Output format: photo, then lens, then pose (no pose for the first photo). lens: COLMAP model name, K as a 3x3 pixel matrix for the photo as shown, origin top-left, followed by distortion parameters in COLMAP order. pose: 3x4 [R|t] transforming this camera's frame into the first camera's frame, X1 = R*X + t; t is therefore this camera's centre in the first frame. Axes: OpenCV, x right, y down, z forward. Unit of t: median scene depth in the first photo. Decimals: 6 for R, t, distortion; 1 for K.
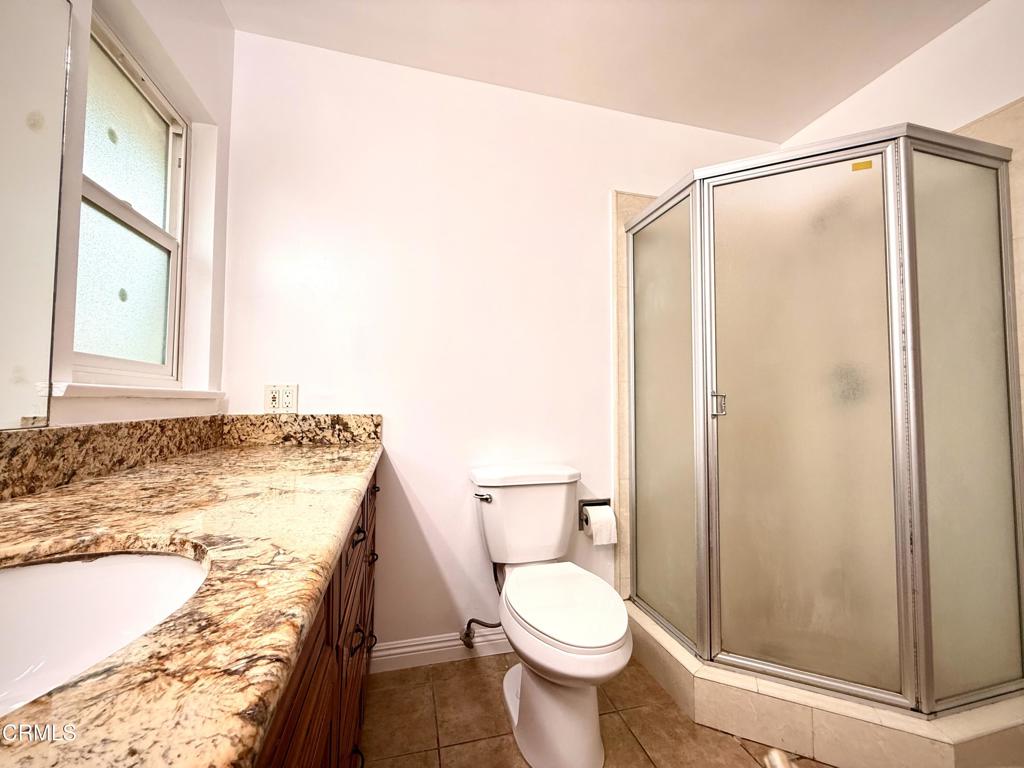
lens RADIAL K [[410.5, 0, 512.6], [0, 410.5, 382.2], [0, 0, 1]] dist [-0.004567, -0.000111]
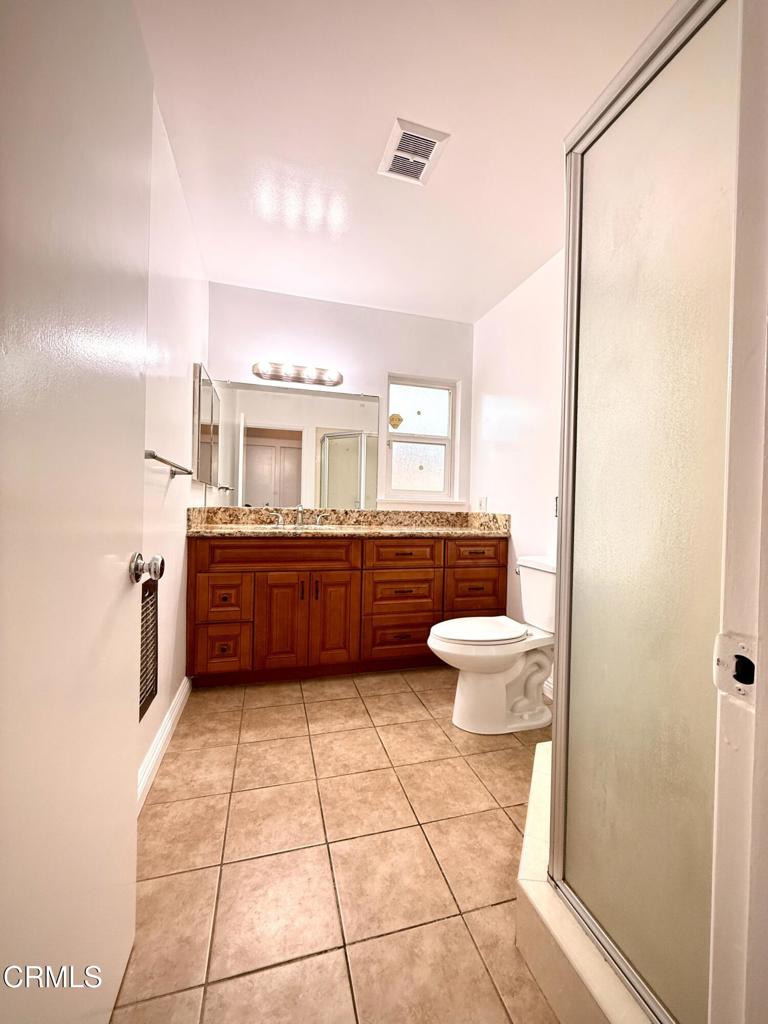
lens RADIAL K [[410.5, 0, 386.5], [0, 410.5, 511.7], [0, 0, 1]] dist [-0.004567, -0.000111]
pose [[0.017385, 0.008460, -0.999813, 2.023676], [0.021842, 0.999722, 0.008839, 0.067172], [0.999610, -0.021992, 0.017195, 0.743624]]
